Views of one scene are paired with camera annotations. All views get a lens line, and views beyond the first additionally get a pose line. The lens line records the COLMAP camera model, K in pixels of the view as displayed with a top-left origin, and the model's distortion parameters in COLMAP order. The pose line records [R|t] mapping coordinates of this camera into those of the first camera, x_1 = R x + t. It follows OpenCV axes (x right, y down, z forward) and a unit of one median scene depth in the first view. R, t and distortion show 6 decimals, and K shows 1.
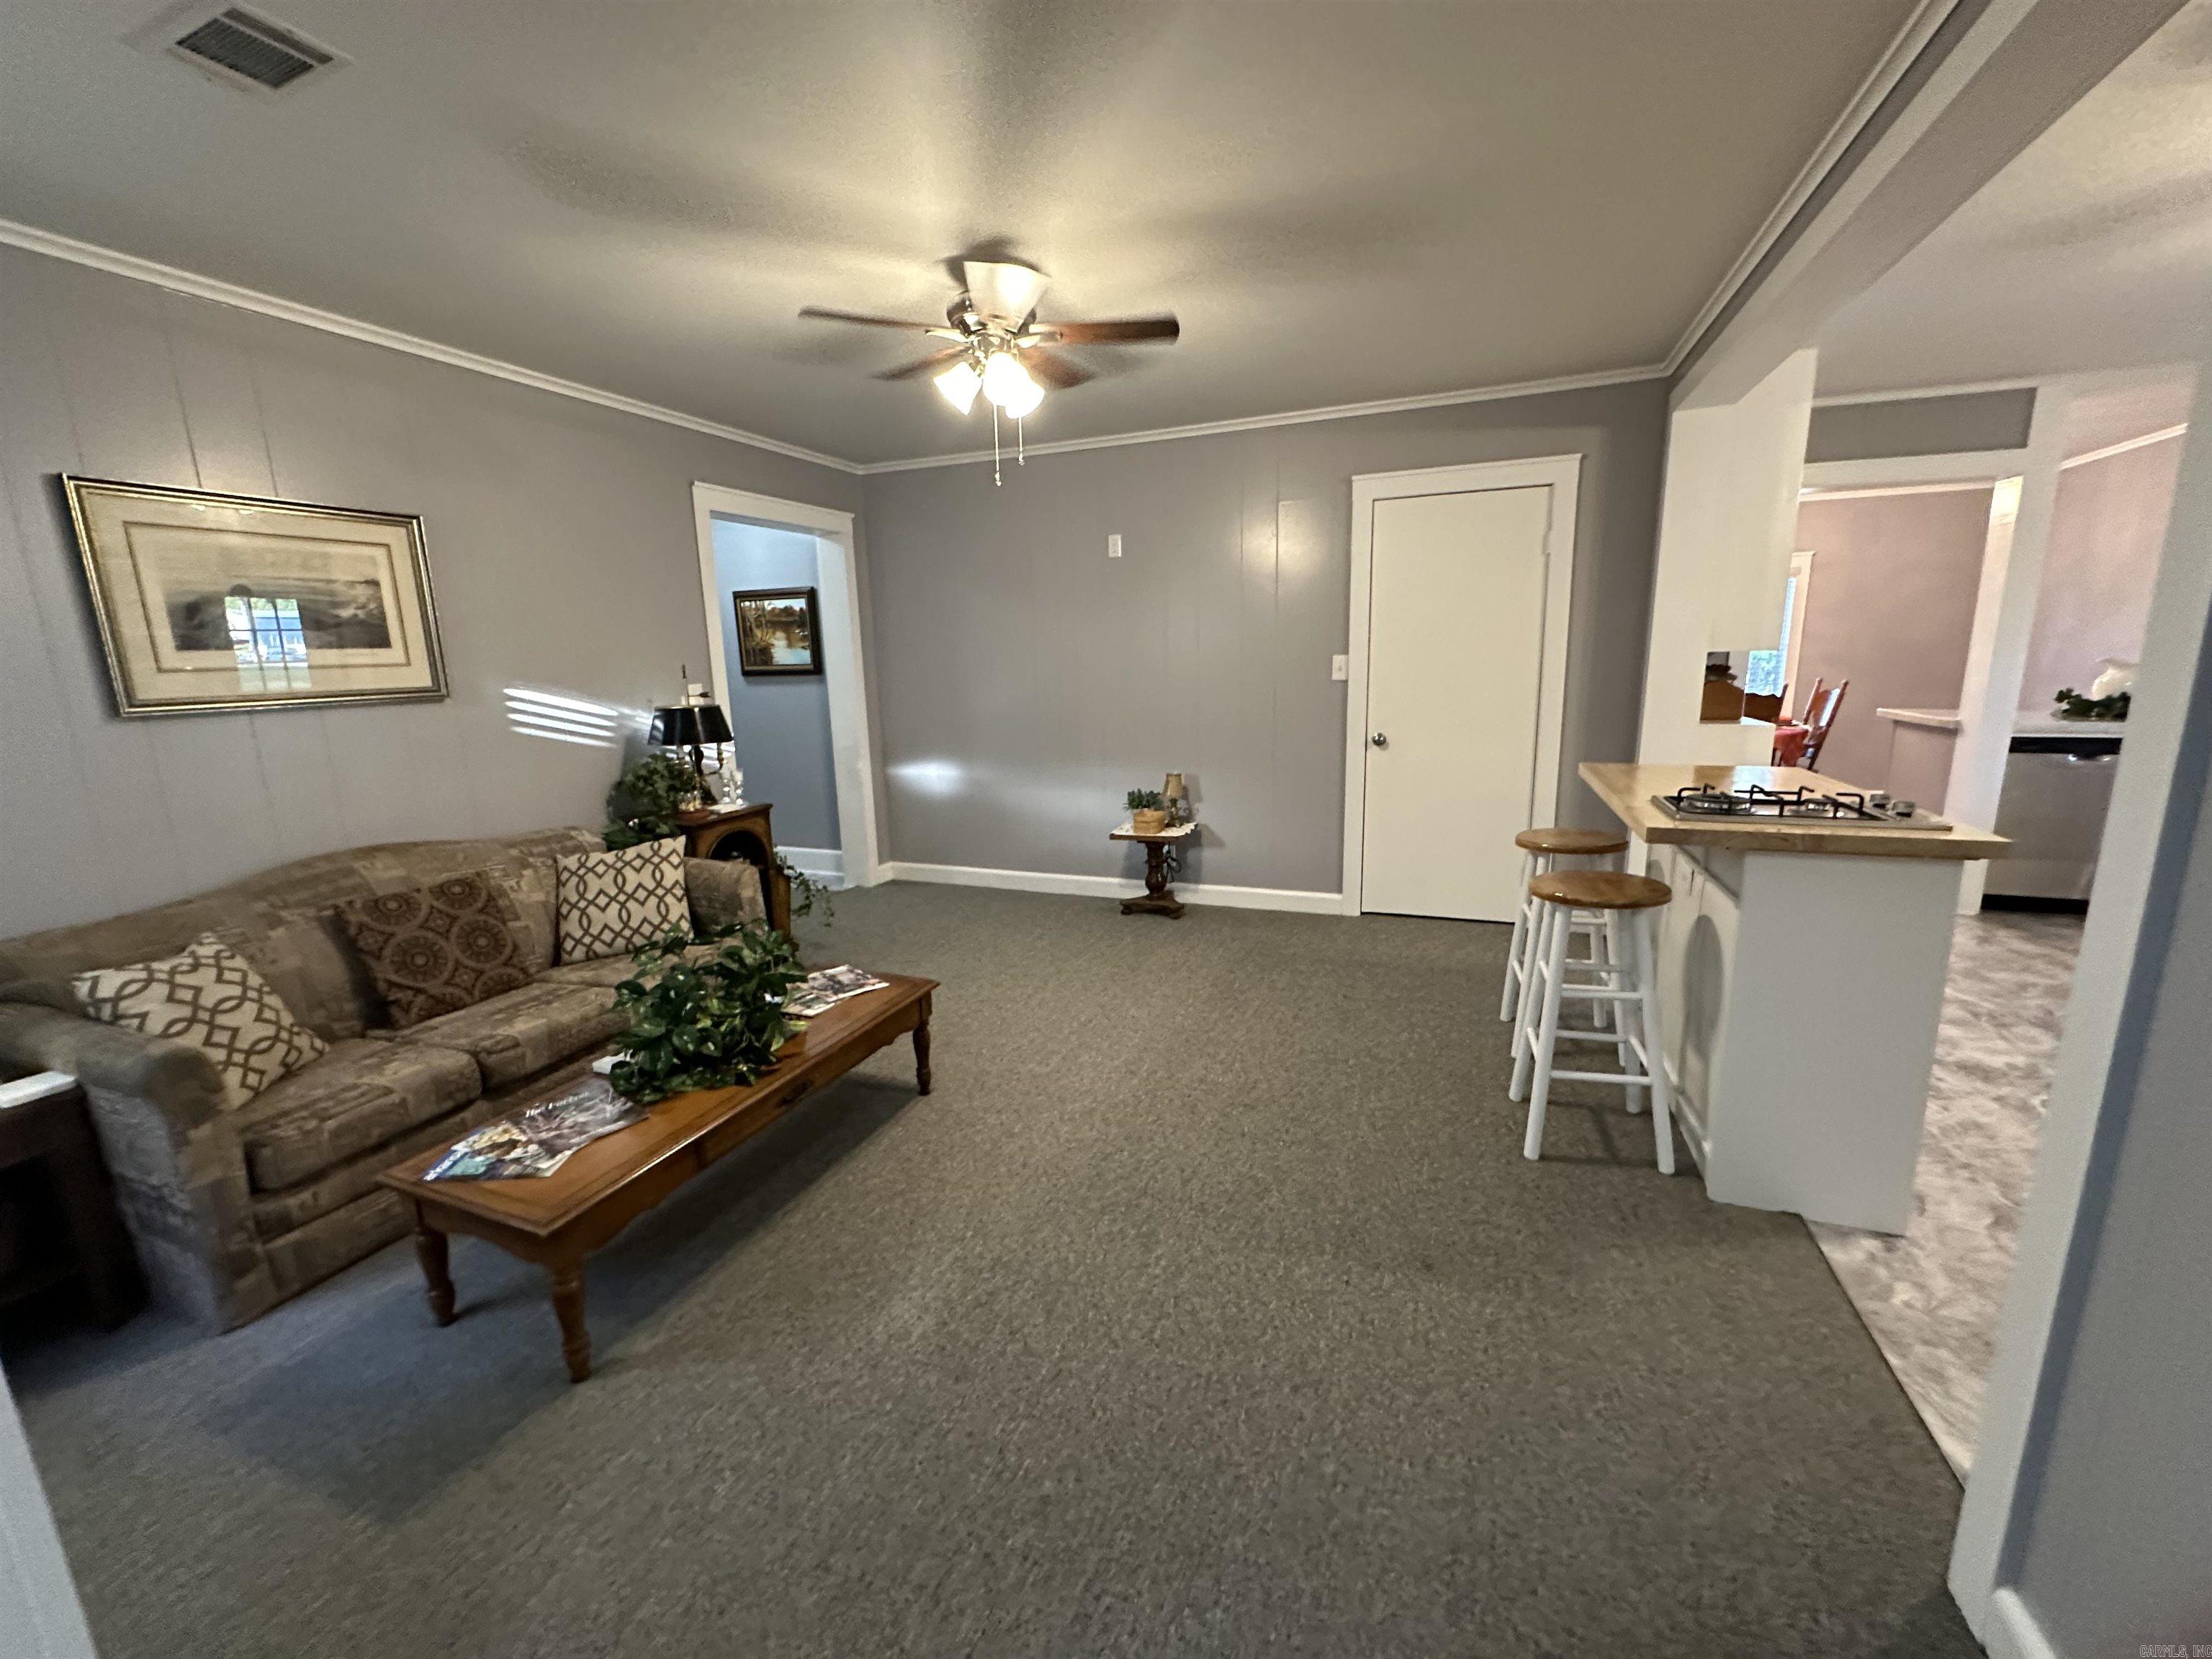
lens RADIAL K [[877.4, 0, 1112.2], [0, 877.4, 816.6], [0, 0, 1]] dist [0.003461, 0.000603]
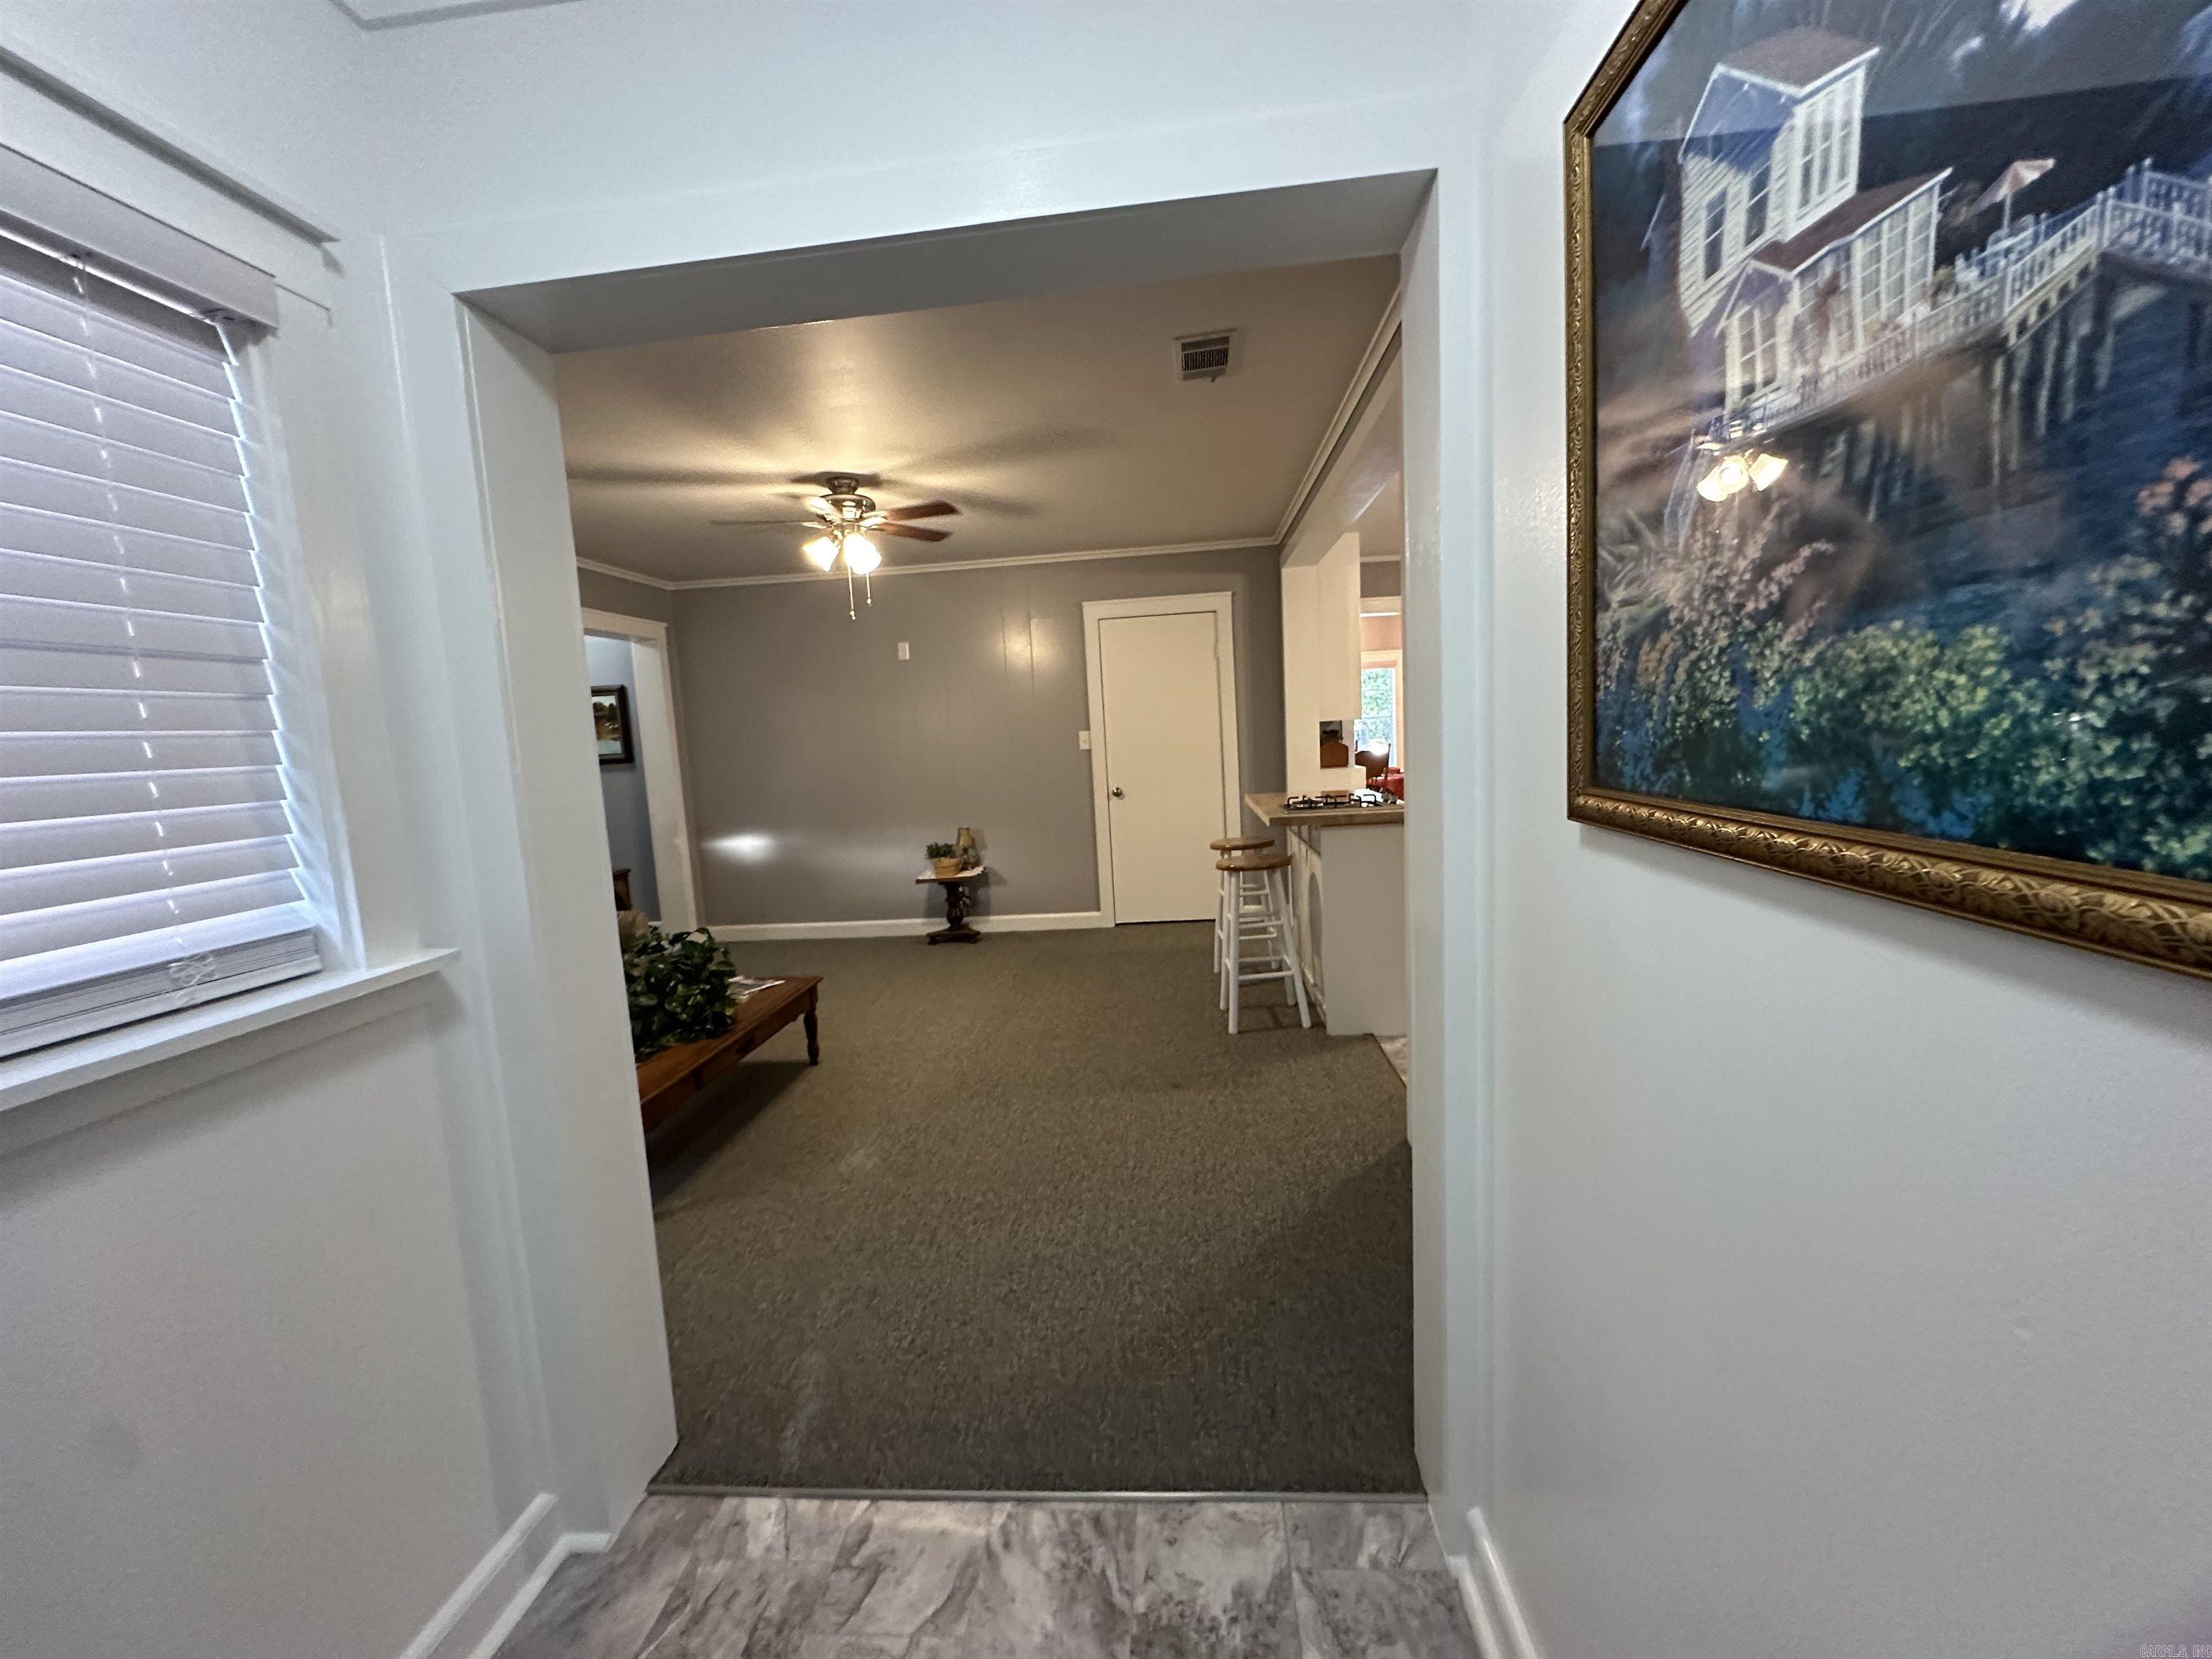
lens RADIAL K [[877.4, 0, 1128.4], [0, 877.4, 816.3], [0, 0, 1]] dist [0.003461, 0.000603]
pose [[0.949688, -0.058632, 0.307662, -0.096963], [0.087655, 0.992822, -0.081368, 0.060903], [-0.300682, 0.104242, 0.948010, -0.280079]]
